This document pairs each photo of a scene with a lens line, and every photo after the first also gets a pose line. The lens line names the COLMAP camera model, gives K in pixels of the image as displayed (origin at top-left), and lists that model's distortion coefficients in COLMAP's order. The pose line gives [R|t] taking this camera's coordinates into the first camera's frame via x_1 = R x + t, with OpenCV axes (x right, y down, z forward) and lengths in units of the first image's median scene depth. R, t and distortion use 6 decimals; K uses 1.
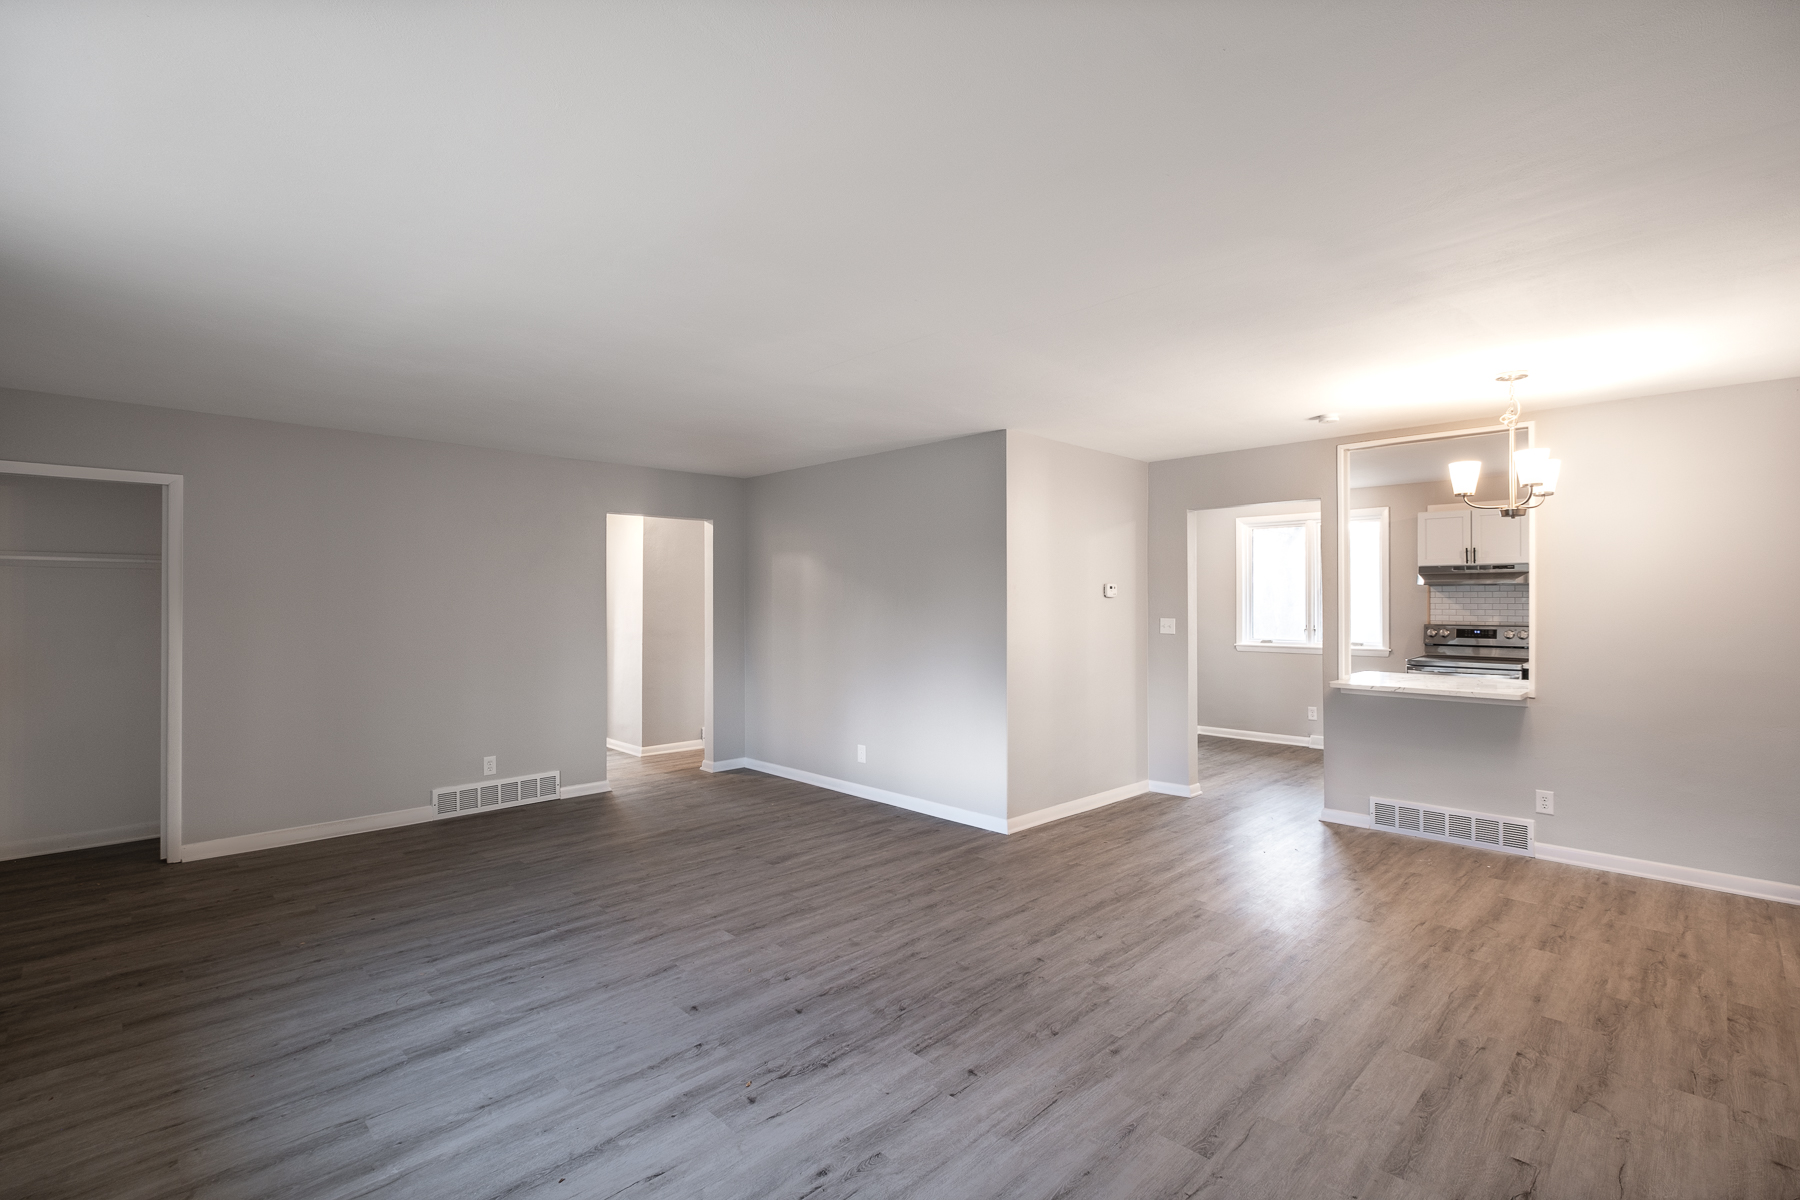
lens RADIAL K [[834.8, 0, 892.4], [0, 834.8, 599.9], [0, 0, 1]] dist [-0.002989, -0.000095]
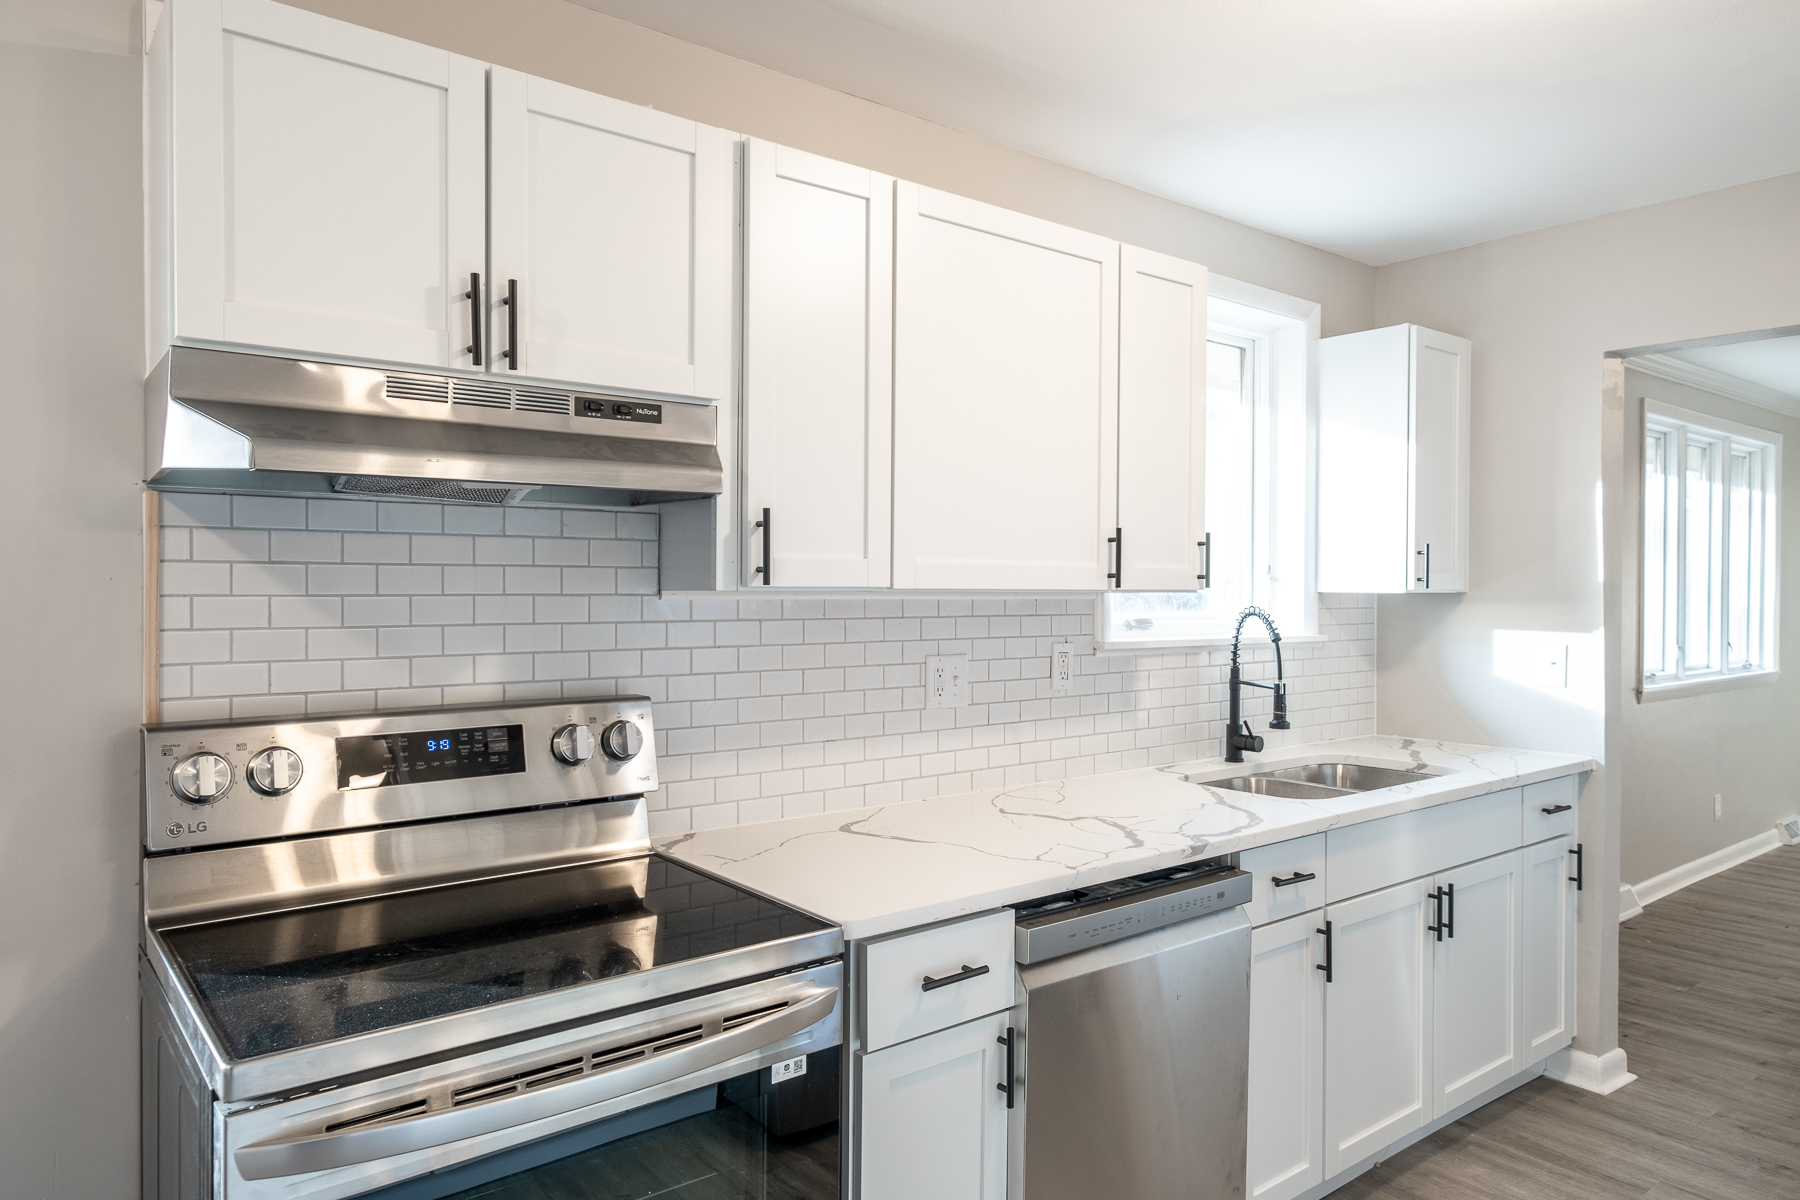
lens RADIAL K [[1156.6, 0, 900.3], [0, 1156.6, 598.0], [0, 0, 1]] dist [-0.005123, 0.001603]
pose [[0.106406, -0.007835, 0.994292, 0.386493], [-0.007681, 0.999933, 0.008702, 0.001290], [-0.994293, -0.008563, 0.106339, 0.743978]]
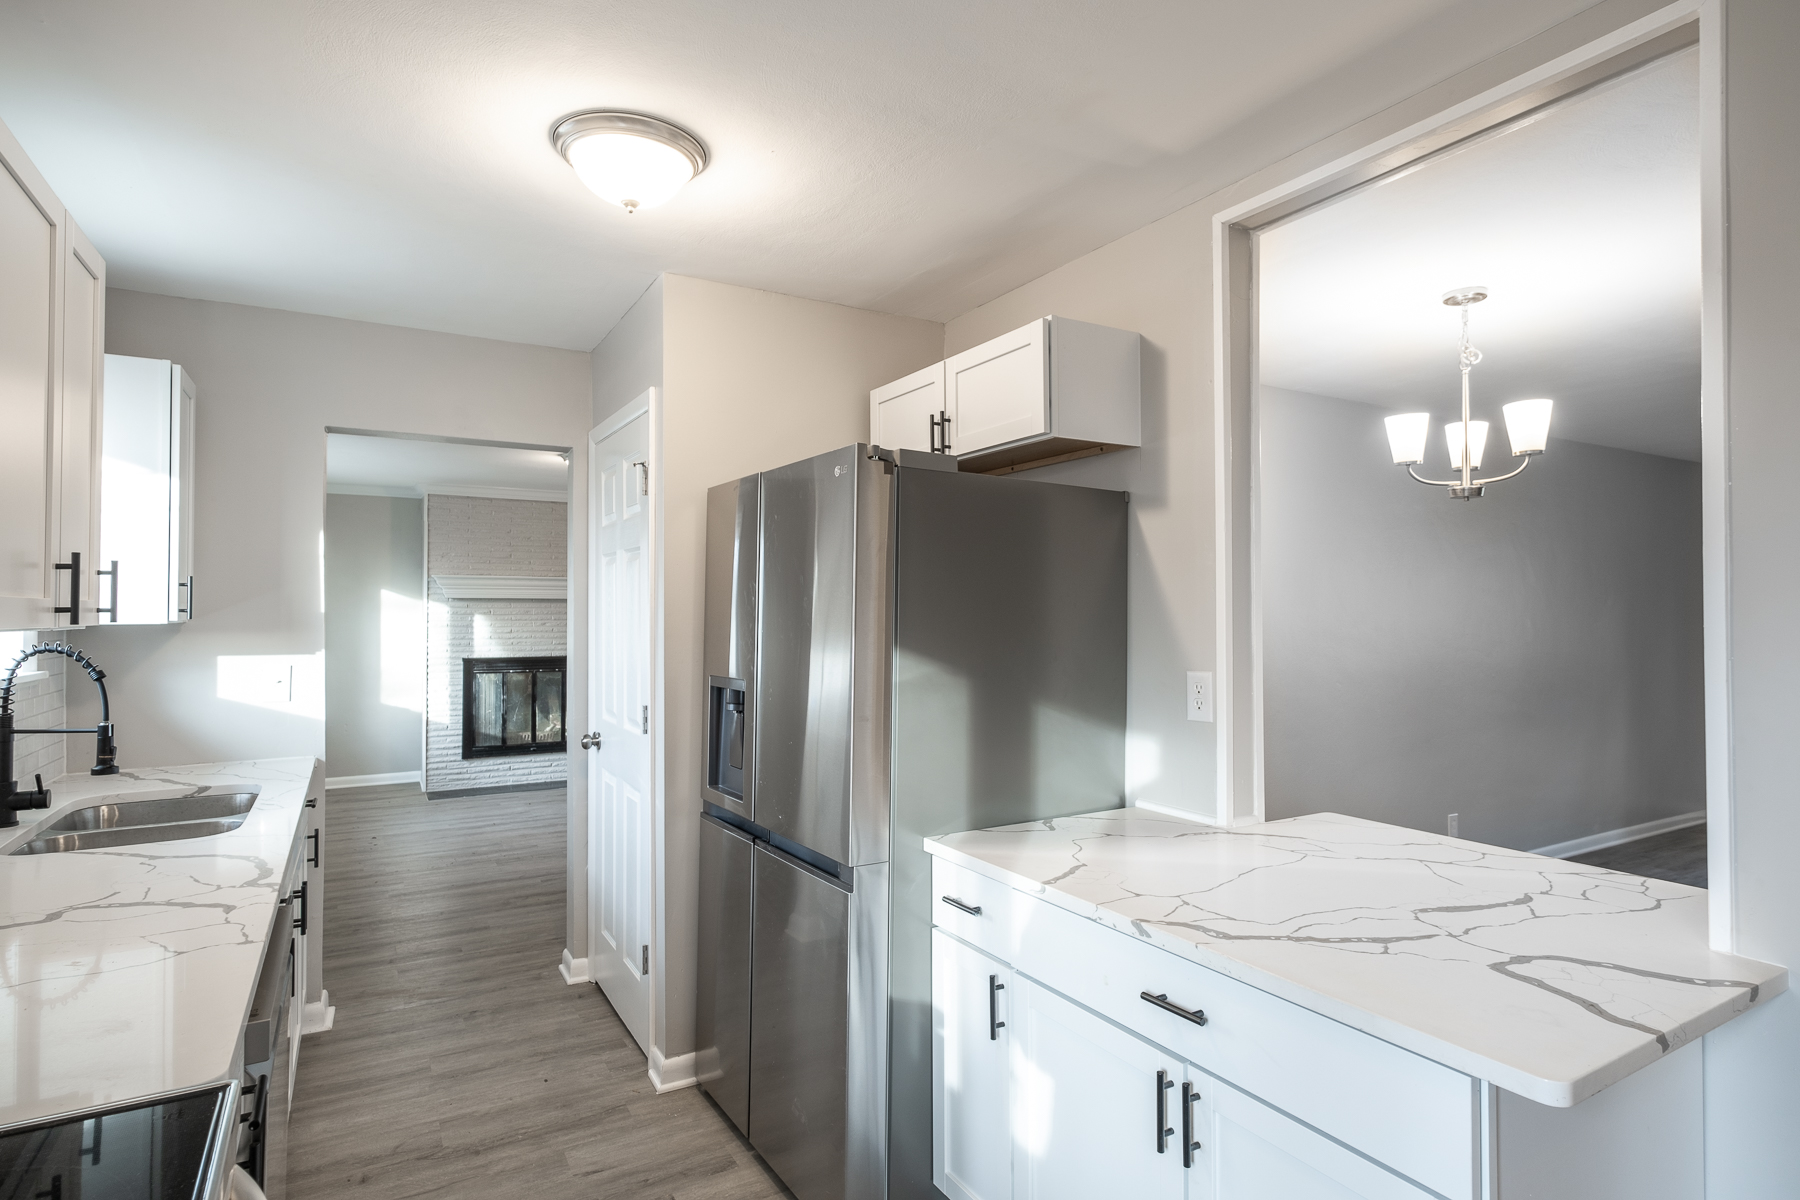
lens RADIAL K [[948.4, 0, 907.6], [0, 948.4, 595.6], [0, 0, 1]] dist [0.000011, -0.000644]
pose [[-0.969119, 0.006125, 0.246516, 0.478905], [0.001233, 0.999799, -0.019993, -0.001668], [-0.246589, -0.019071, -0.968932, 0.892282]]
